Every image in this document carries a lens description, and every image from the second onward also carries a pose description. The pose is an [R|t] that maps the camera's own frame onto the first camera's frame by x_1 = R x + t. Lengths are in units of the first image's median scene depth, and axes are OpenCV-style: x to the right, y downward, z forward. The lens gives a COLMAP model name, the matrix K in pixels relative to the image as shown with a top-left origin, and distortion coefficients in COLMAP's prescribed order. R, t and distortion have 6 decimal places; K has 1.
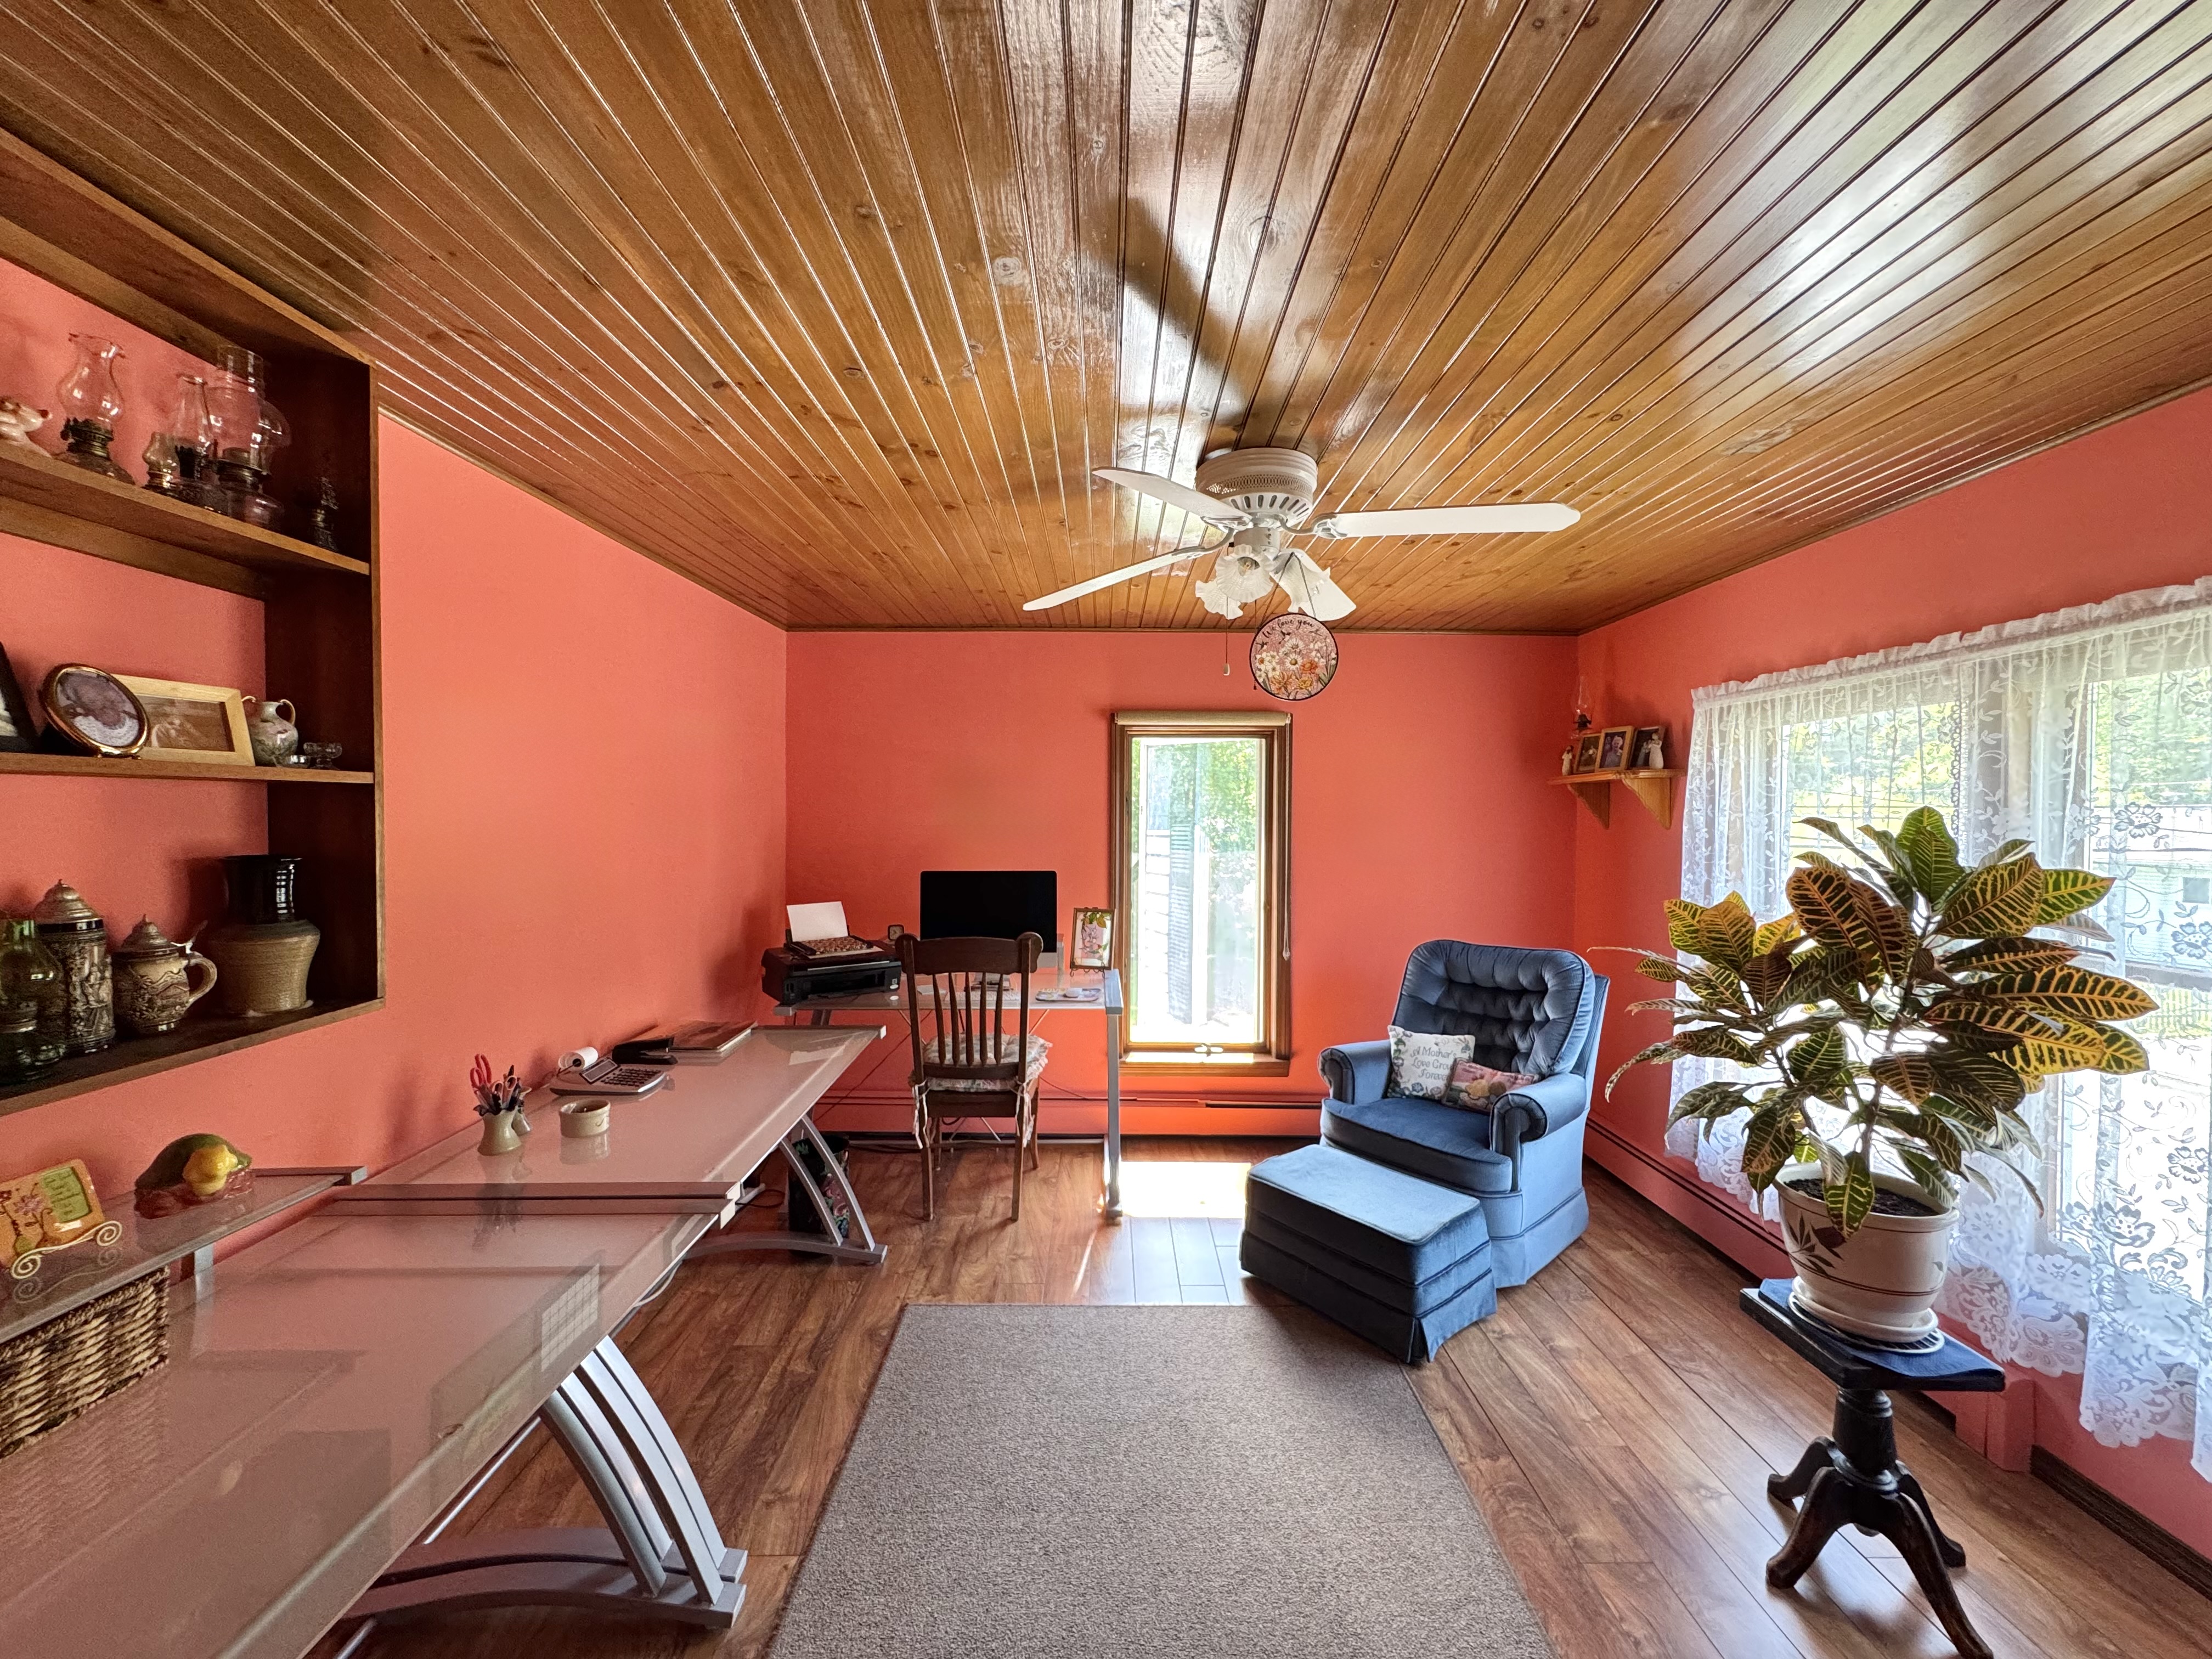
lens RADIAL K [[885.7, 0, 1106.5], [0, 885.7, 828.4], [0, 0, 1]] dist [0.000541, -0.000222]
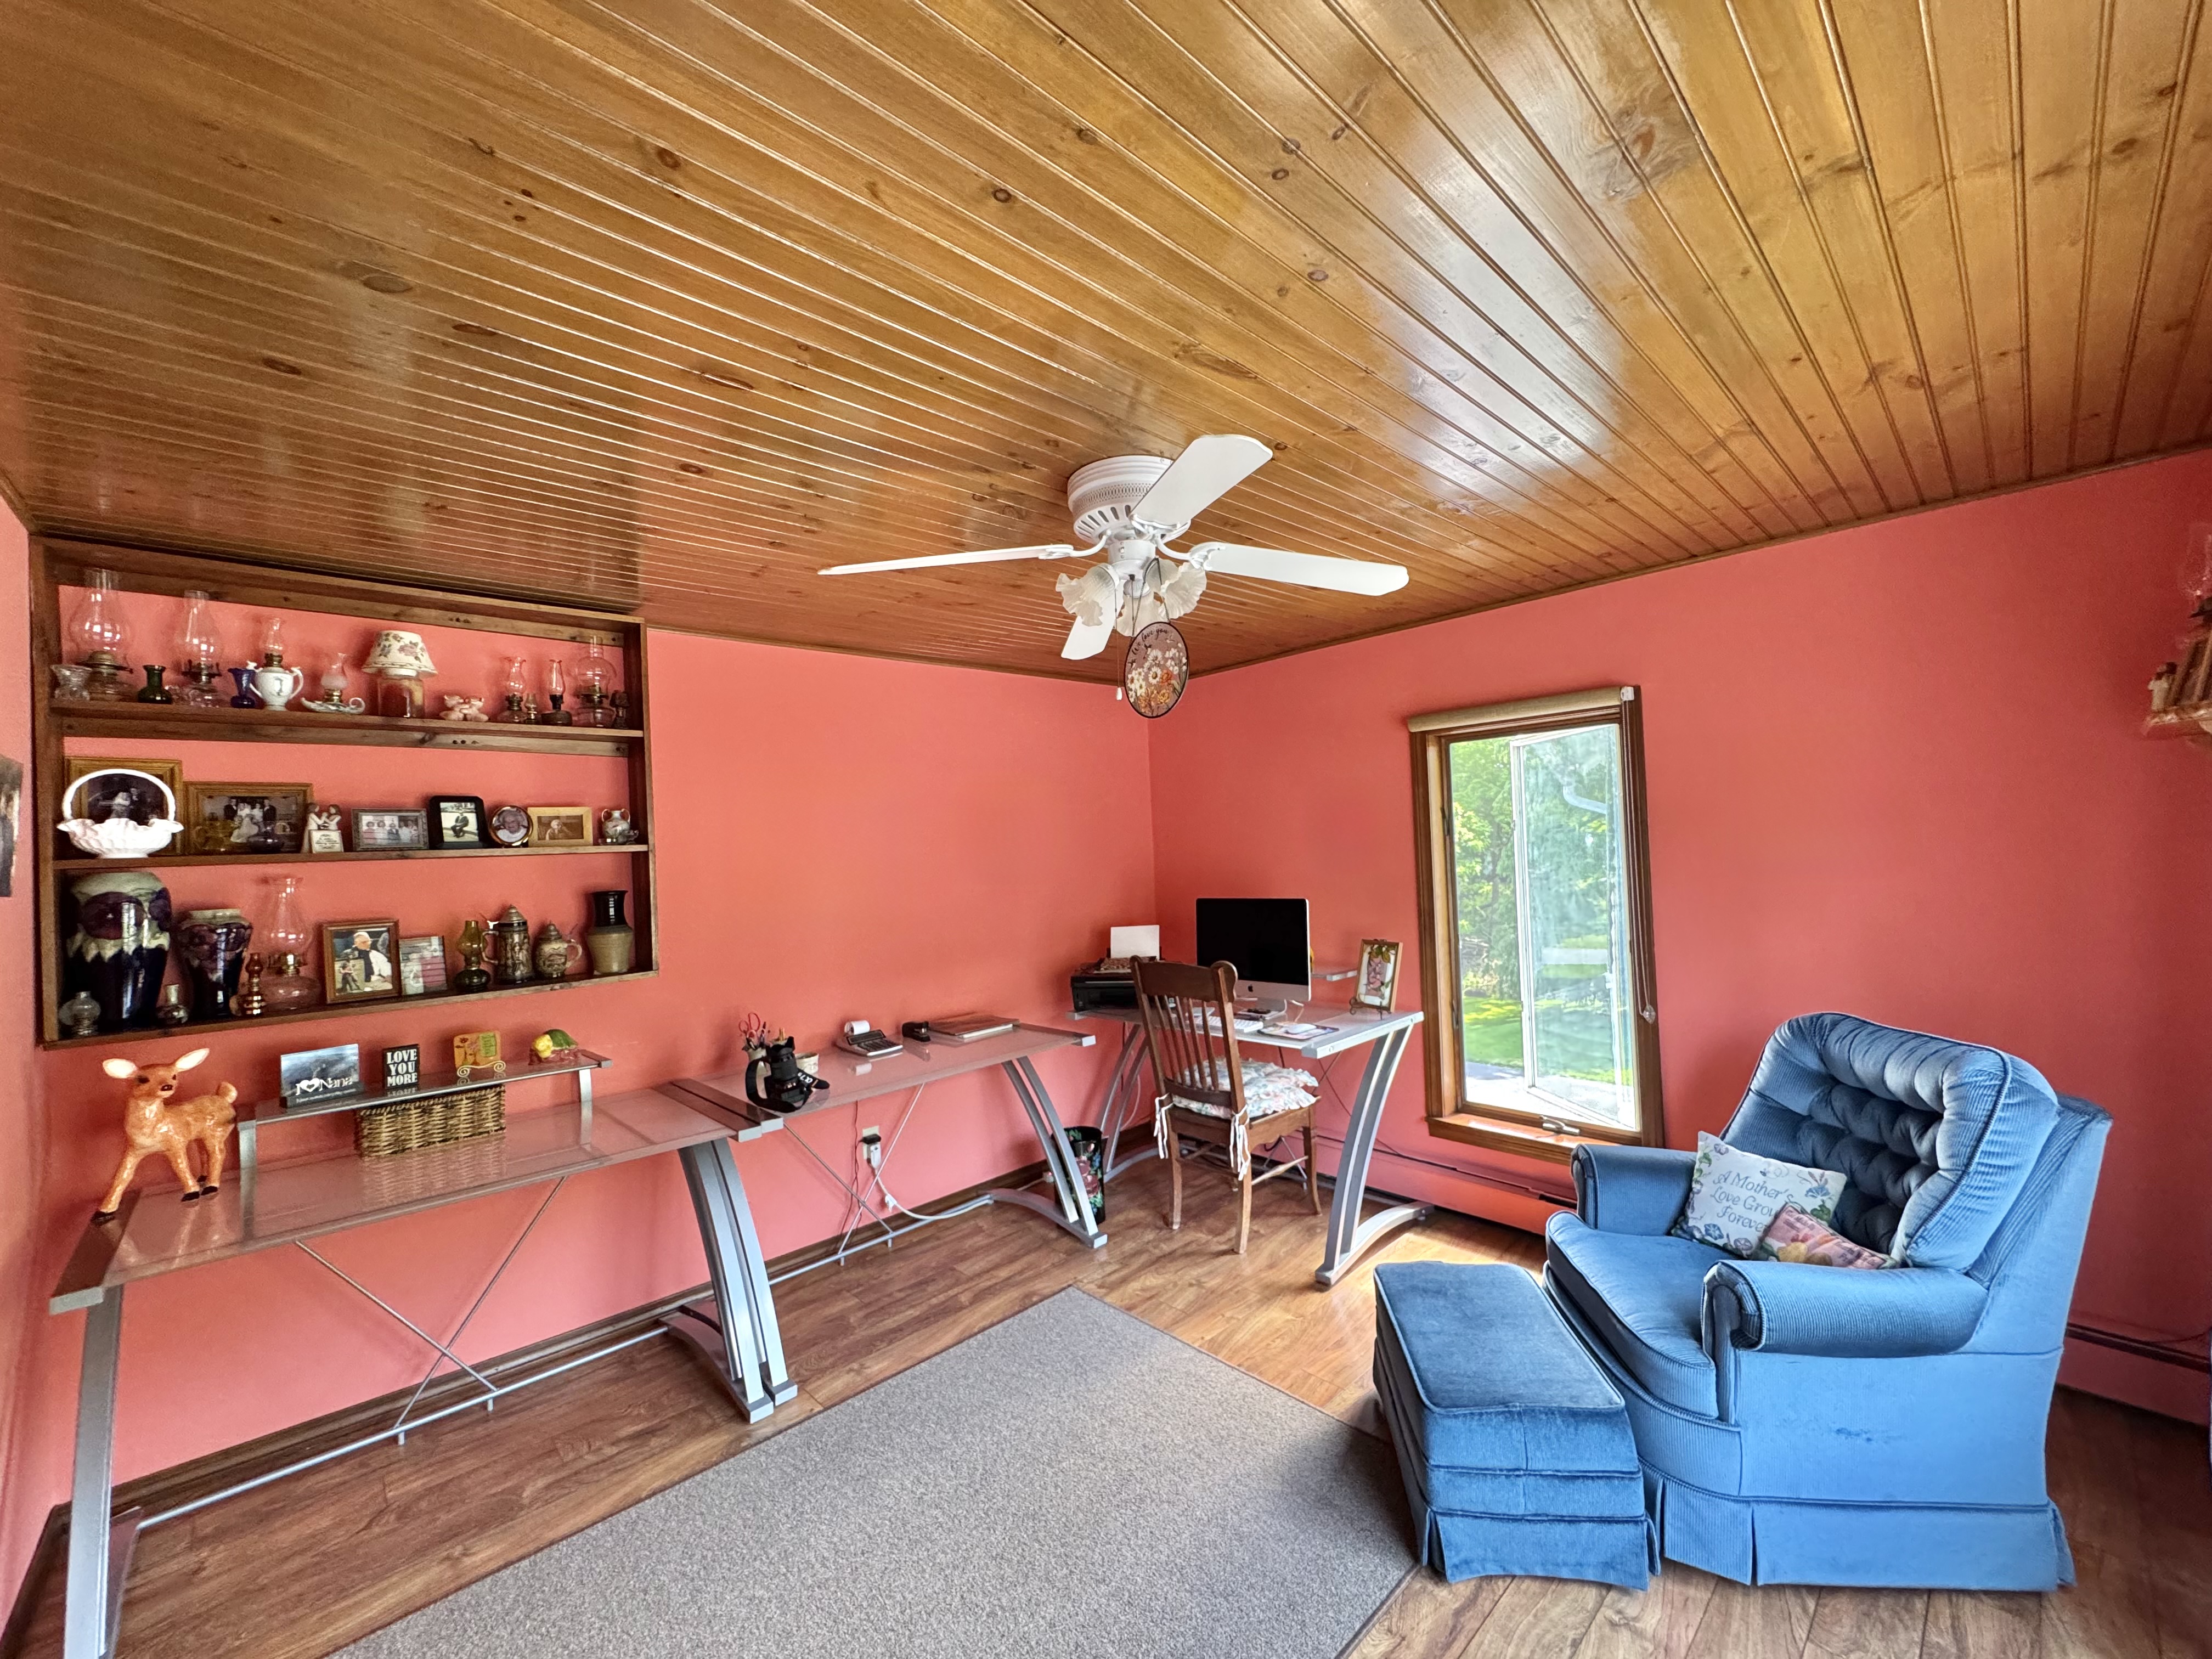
lens RADIAL K [[885.7, 0, 1097.3], [0, 885.7, 831.1], [0, 0, 1]] dist [0.000541, -0.000222]
pose [[0.678764, -0.049641, -0.732676, 0.534538], [0.033862, 0.998767, -0.036299, 0.002853], [0.733575, -0.000171, 0.679608, 0.212629]]
